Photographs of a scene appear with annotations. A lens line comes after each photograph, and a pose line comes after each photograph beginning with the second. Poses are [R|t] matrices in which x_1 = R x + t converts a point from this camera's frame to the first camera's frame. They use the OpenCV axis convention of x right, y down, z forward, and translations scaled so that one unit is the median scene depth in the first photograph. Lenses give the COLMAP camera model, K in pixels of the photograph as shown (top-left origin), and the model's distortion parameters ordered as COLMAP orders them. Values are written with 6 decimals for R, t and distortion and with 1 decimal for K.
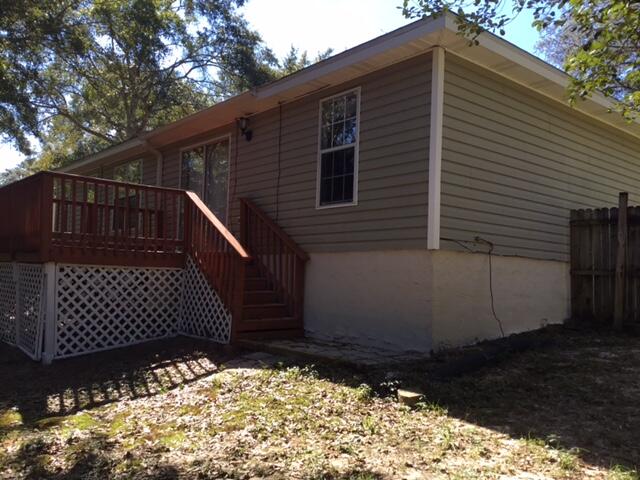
lens RADIAL K [[570.4, 0, 320.0], [0, 570.4, 240.0], [0, 0, 1]] dist [0.121522, -0.209943]
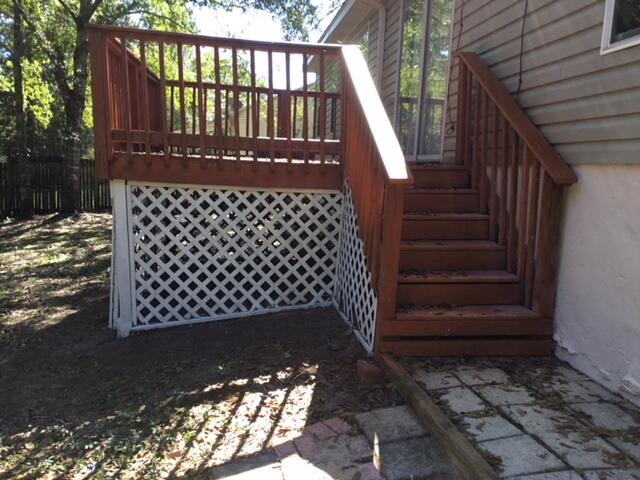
lens RADIAL K [[570.4, 0, 320.0], [0, 570.4, 240.0], [0, 0, 1]] dist [0.121522, -0.209943]
pose [[0.847673, 0.073548, -0.525396, 0.048112], [0.018555, 0.985628, 0.167910, 0.001478], [0.530194, -0.152081, 0.834126, 0.544375]]
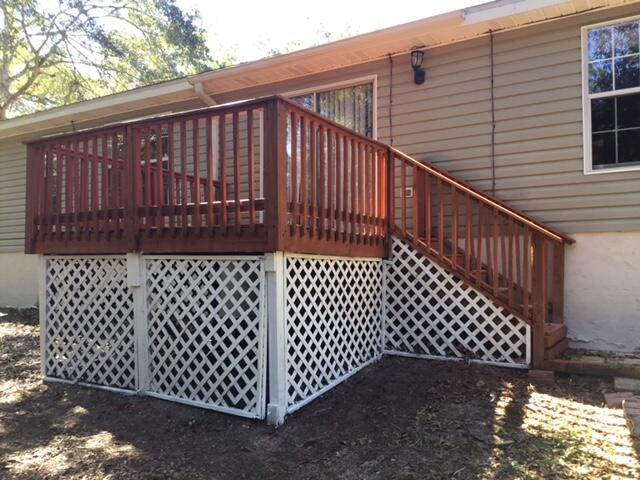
lens RADIAL K [[570.4, 0, 320.0], [0, 570.4, 240.0], [0, 0, 1]] dist [0.121522, -0.209943]
pose [[0.950814, -0.012117, 0.309525, -0.563183], [0.006851, 0.999813, 0.018094, 0.015039], [-0.309686, -0.015083, 0.950719, 0.394290]]
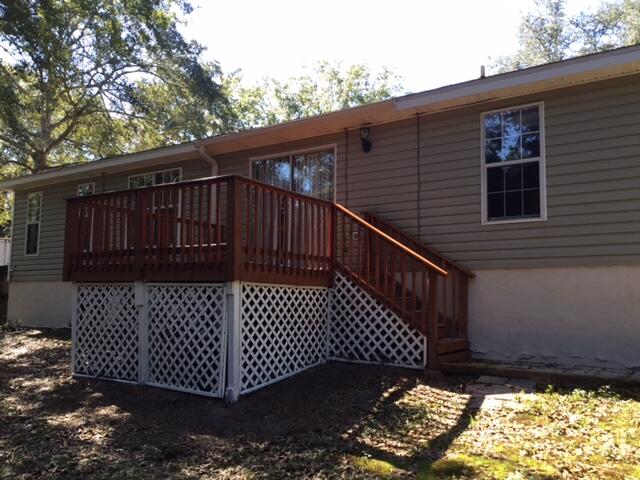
lens RADIAL K [[570.4, 0, 320.0], [0, 570.4, 240.0], [0, 0, 1]] dist [0.121522, -0.209943]
pose [[0.964585, 0.011089, 0.263538, -0.528526], [-0.001193, 0.999289, -0.037682, 0.009433], [-0.263769, 0.036033, 0.963913, 0.133466]]
